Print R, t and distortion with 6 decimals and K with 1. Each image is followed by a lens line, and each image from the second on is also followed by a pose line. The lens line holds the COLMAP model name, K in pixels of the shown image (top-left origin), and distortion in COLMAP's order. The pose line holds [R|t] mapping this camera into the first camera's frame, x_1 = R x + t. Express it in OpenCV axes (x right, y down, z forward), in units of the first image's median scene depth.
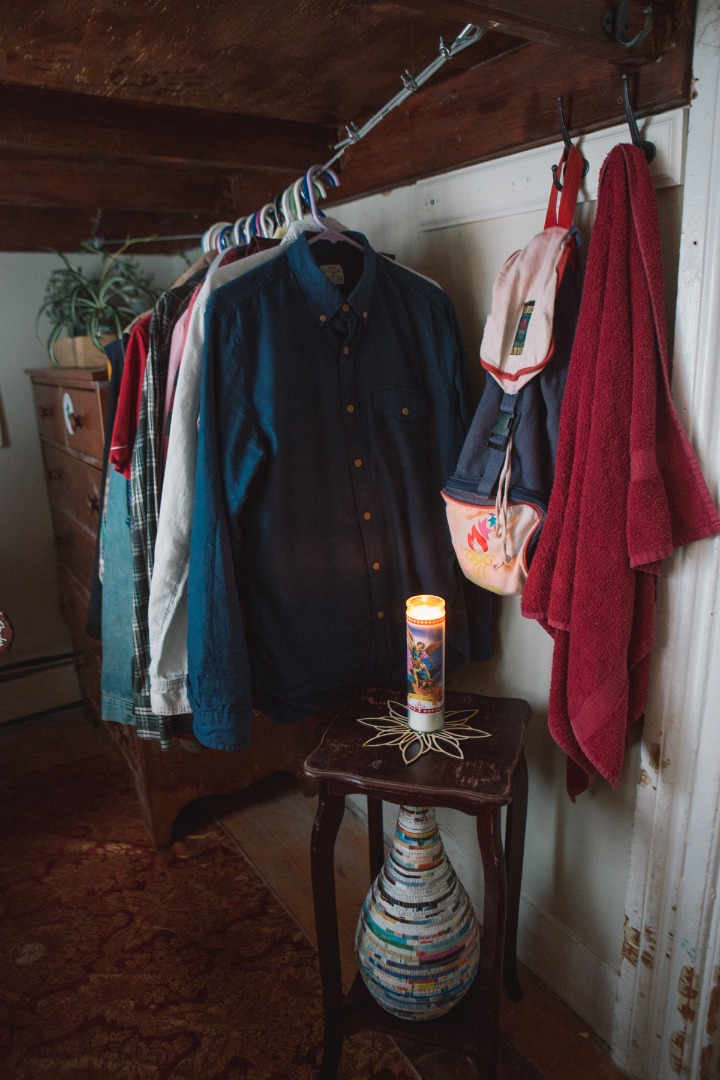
lens RADIAL K [[772.5, 0, 361.3], [0, 772.5, 535.2], [0, 0, 1]] dist [-0.084220, 0.056761]
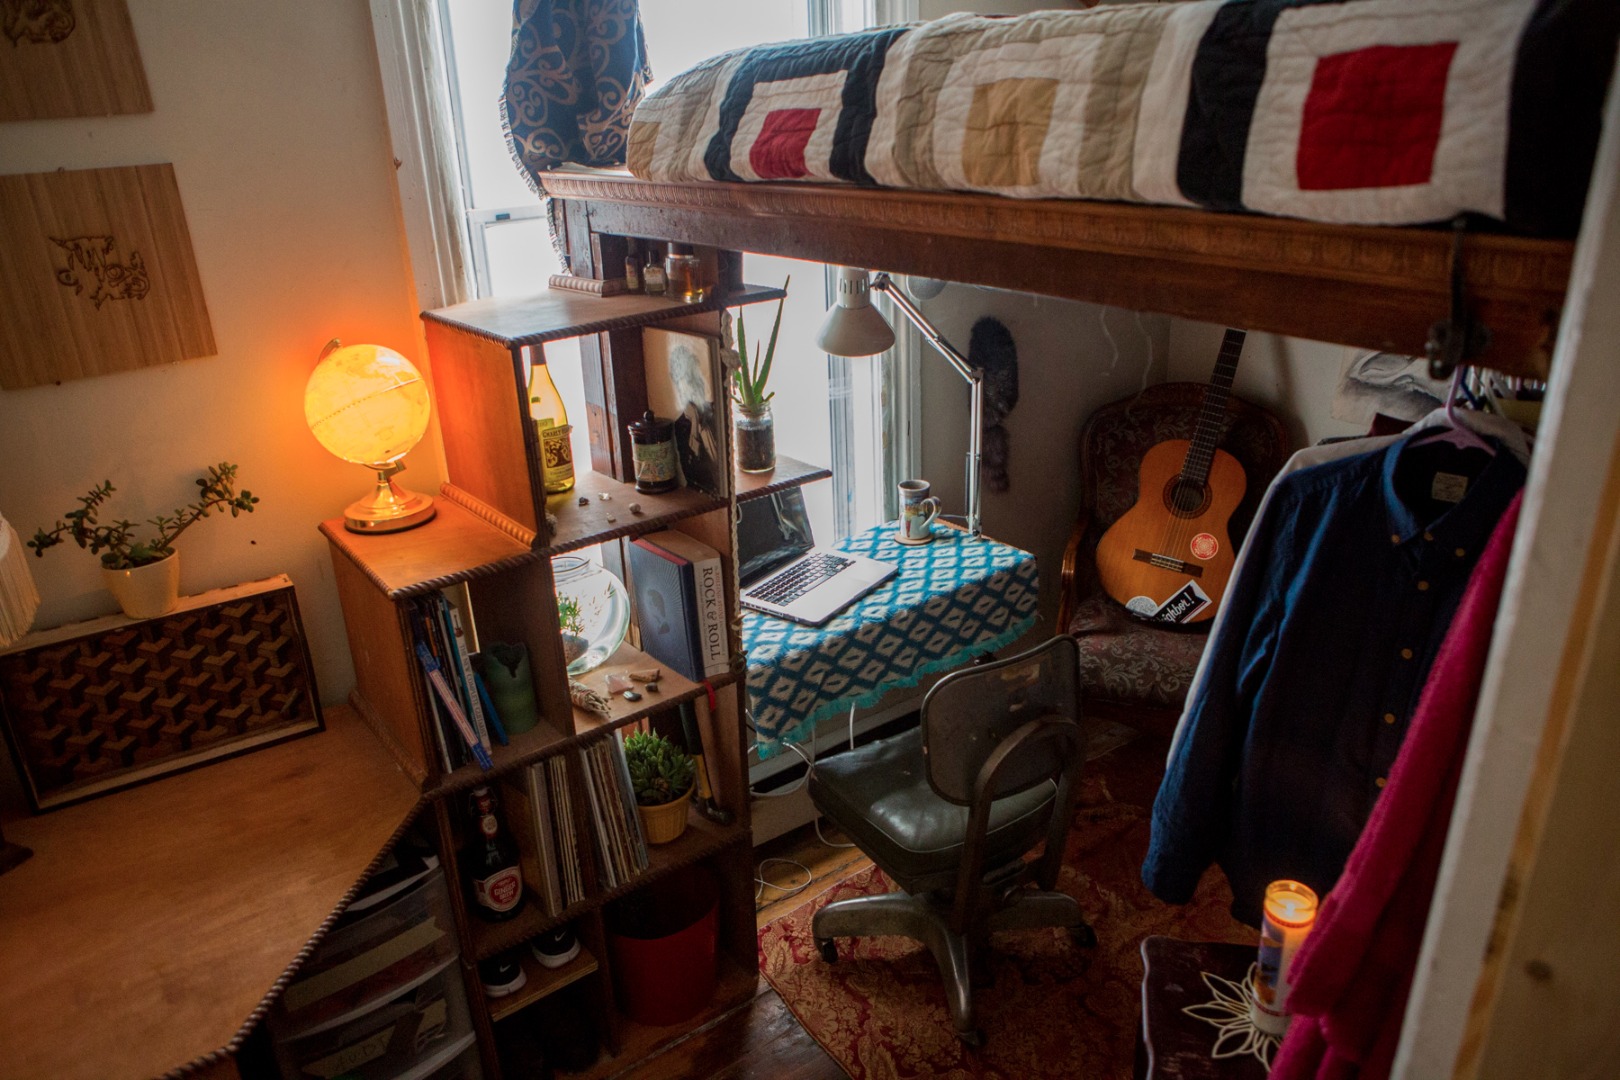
lens RADIAL K [[1109.7, 0, 809.7], [0, 1109.7, 538.5], [0, 0, 1]] dist [-0.102800, 0.072970]
pose [[0.077478, 0.390529, -0.917325, 0.956447], [-0.218880, 0.904306, 0.366500, -0.574499], [0.972671, 0.172388, 0.155543, 0.239934]]
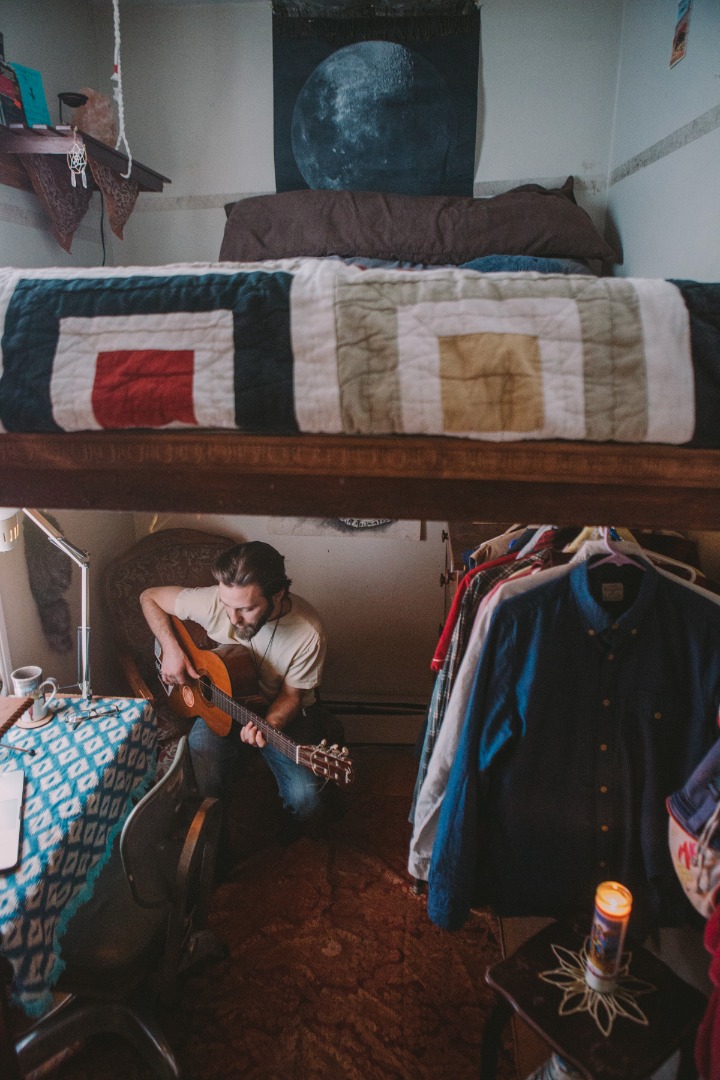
lens RADIAL K [[739.8, 0, 361.7], [0, 739.8, 539.3], [0, 0, 1]] dist [-0.102800, 0.072970]
pose [[0.803191, 0.214011, -0.555954, 0.266285], [-0.181353, 0.976787, 0.114005, -0.497172], [0.567447, 0.009256, 0.823358, -0.129617]]
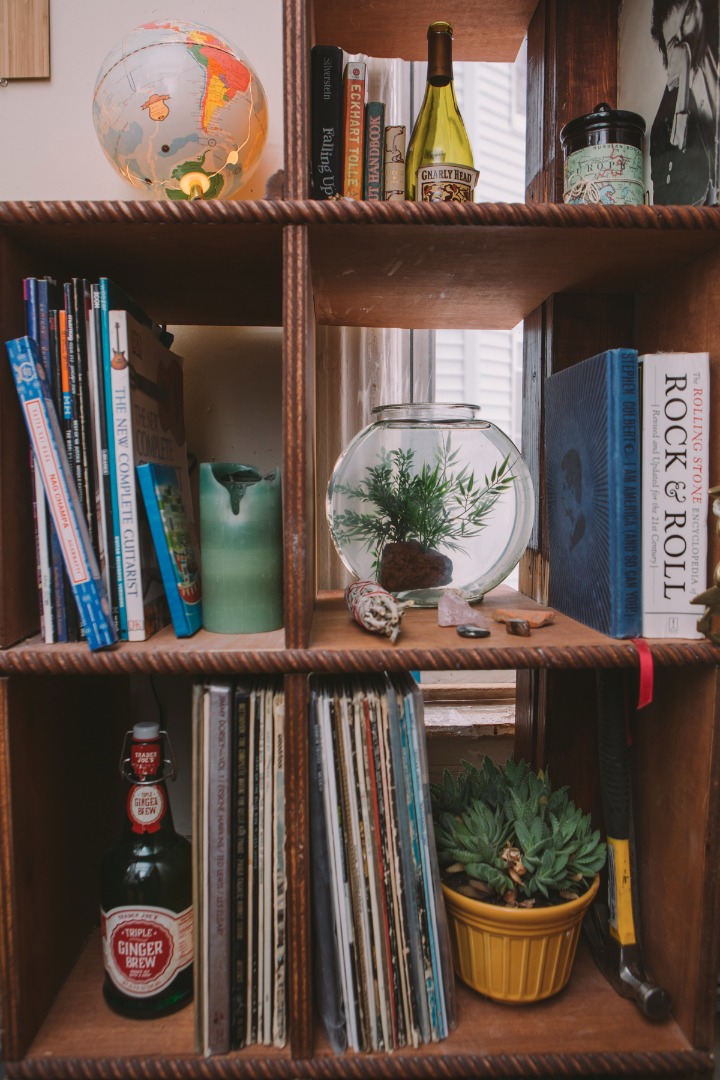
lens RADIAL K [[782.8, 0, 362.5], [0, 782.8, 532.8], [0, 0, 1]] dist [-0.092248, 0.059564]
pose [[-0.524899, 0.085275, -0.846882, -0.051234], [-0.200463, 0.954595, 0.220368, 0.177805], [0.827221, 0.285440, -0.483972, 0.477160]]
